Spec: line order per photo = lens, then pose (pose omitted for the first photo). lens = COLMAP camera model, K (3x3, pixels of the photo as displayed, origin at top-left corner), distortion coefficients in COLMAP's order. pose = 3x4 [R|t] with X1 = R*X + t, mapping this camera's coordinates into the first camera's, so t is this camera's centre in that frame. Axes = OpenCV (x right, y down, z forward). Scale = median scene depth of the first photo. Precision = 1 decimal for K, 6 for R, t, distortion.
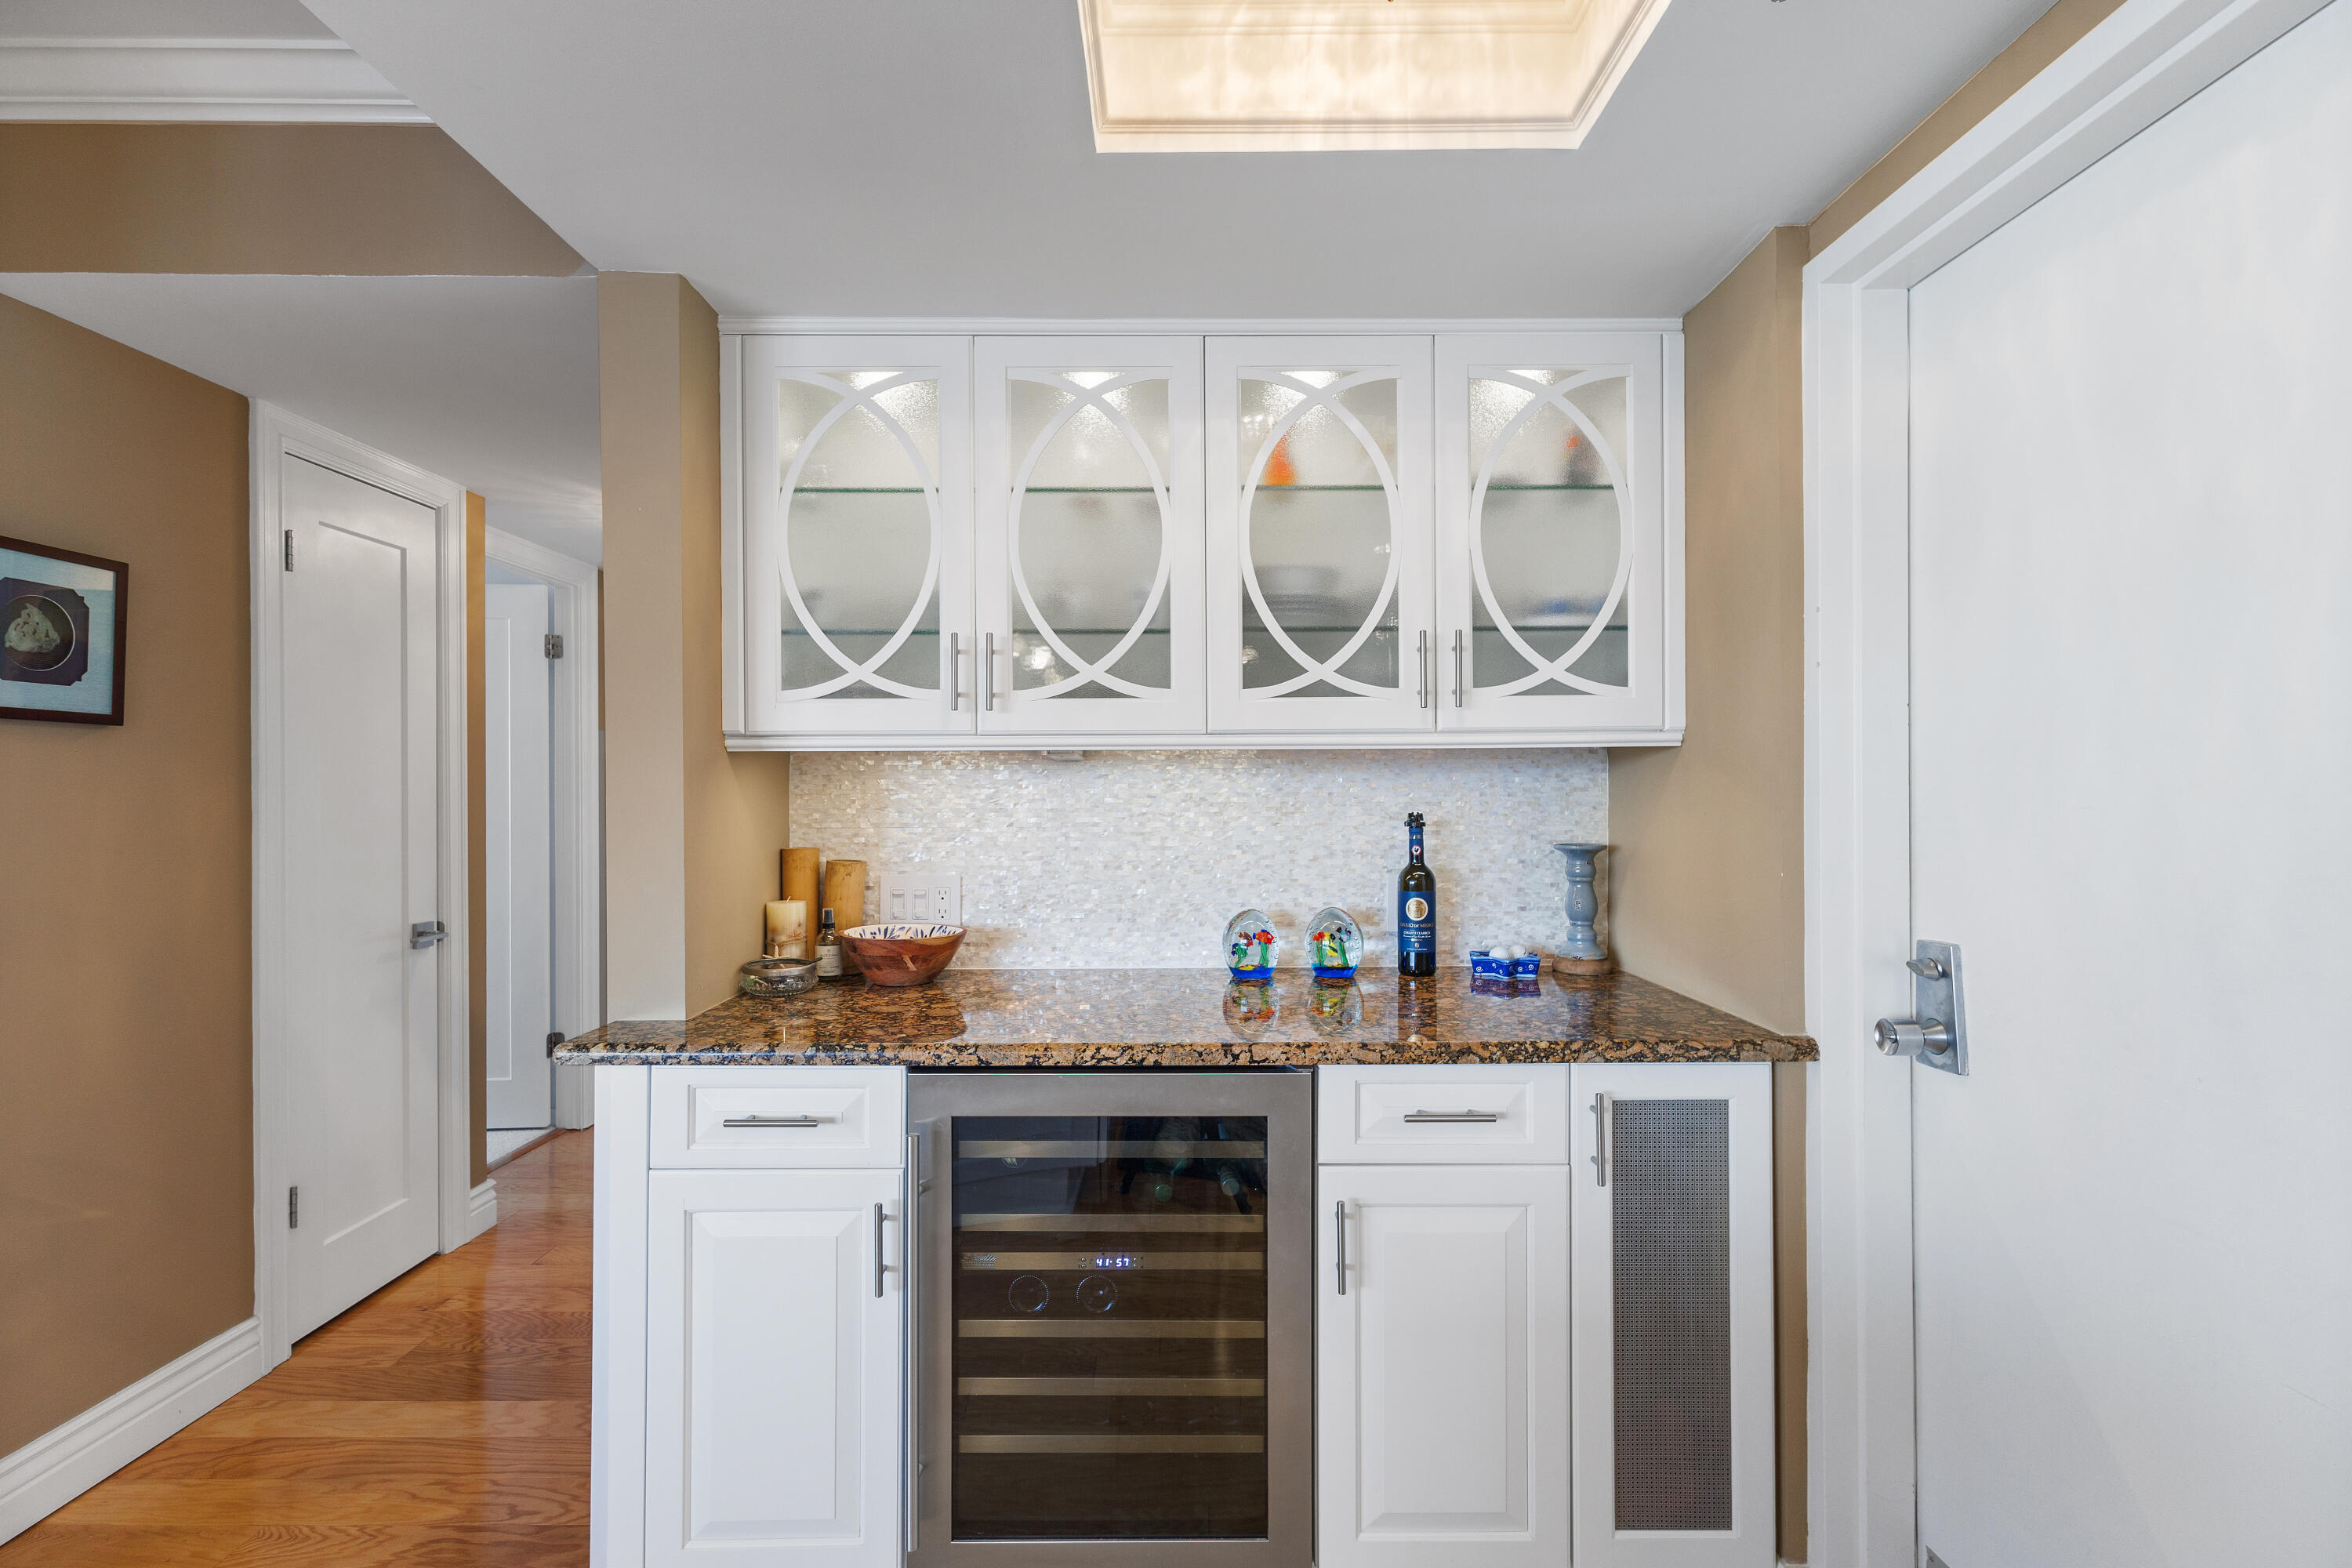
lens RADIAL K [[1103.6, 0, 1169.2], [0, 1103.6, 785.9], [0, 0, 1]] dist [0.012318, -0.000350]
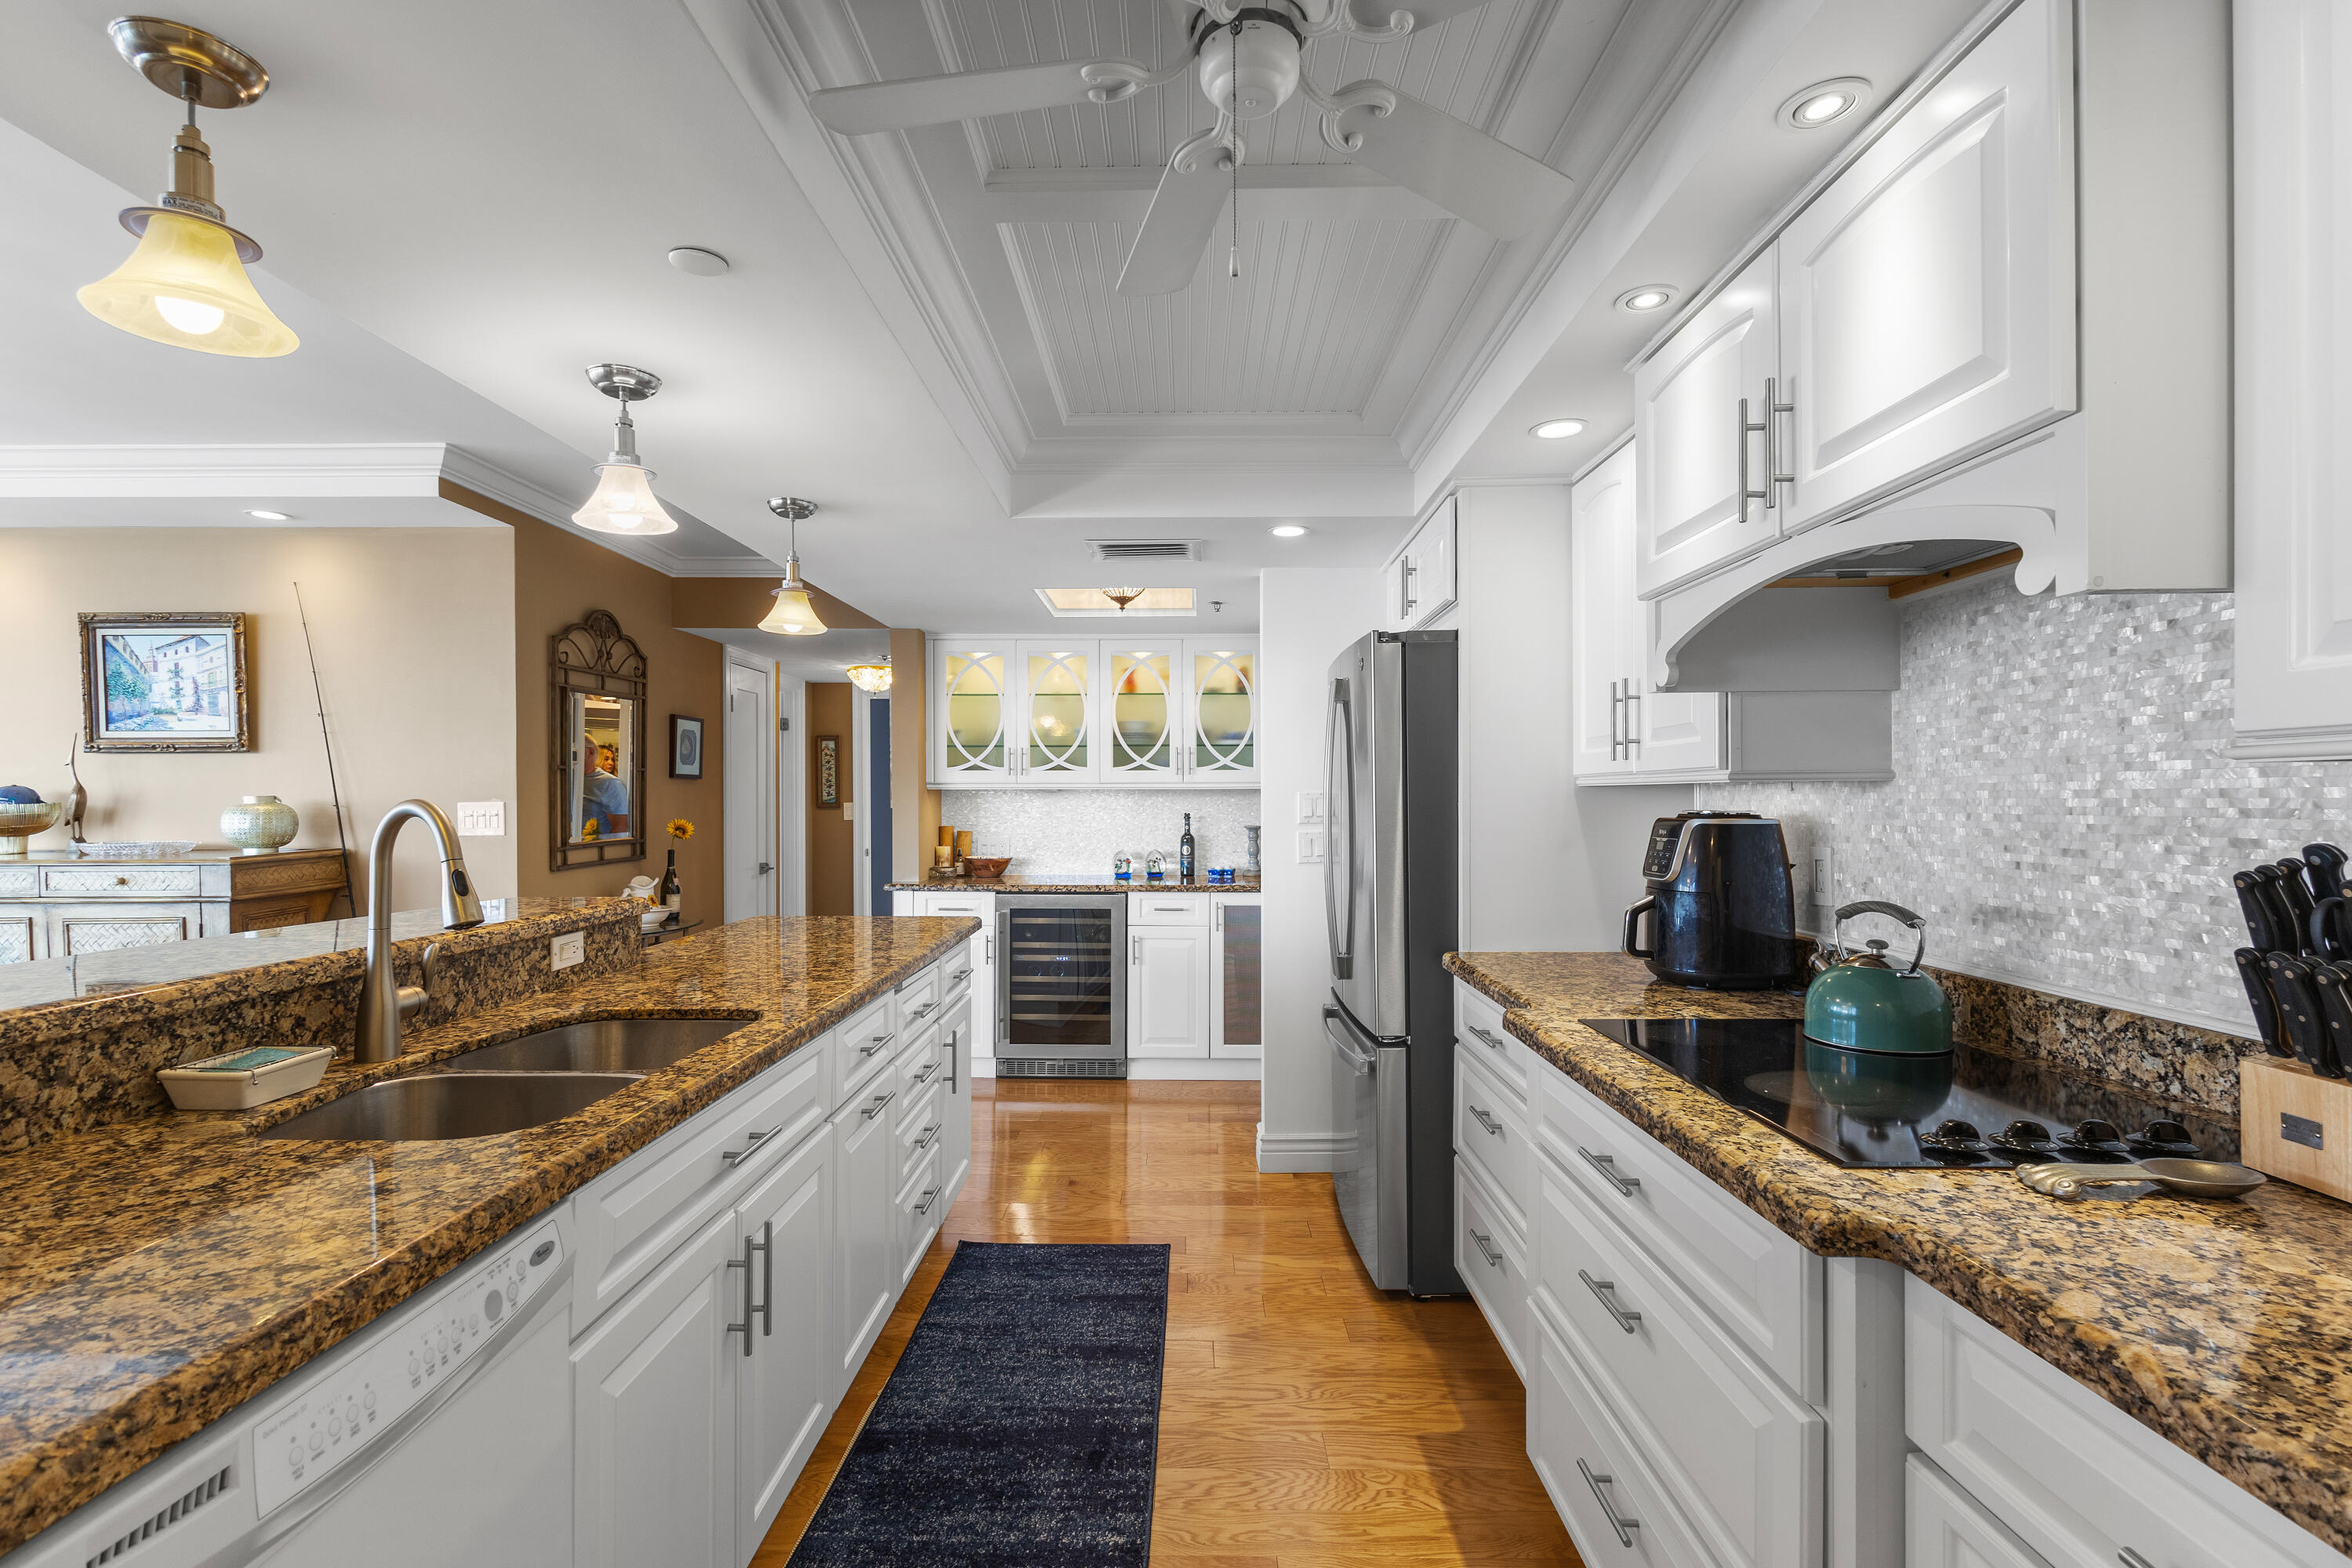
lens RADIAL K [[1103.6, 0, 1175.7], [0, 1103.6, 791.6], [0, 0, 1]] dist [0.012318, -0.000350]
pose [[0.999851, 0.003124, -0.016961, 0.268576], [-0.003242, 0.999971, -0.006940, -0.008190], [0.016939, 0.006994, 0.999832, -1.747430]]
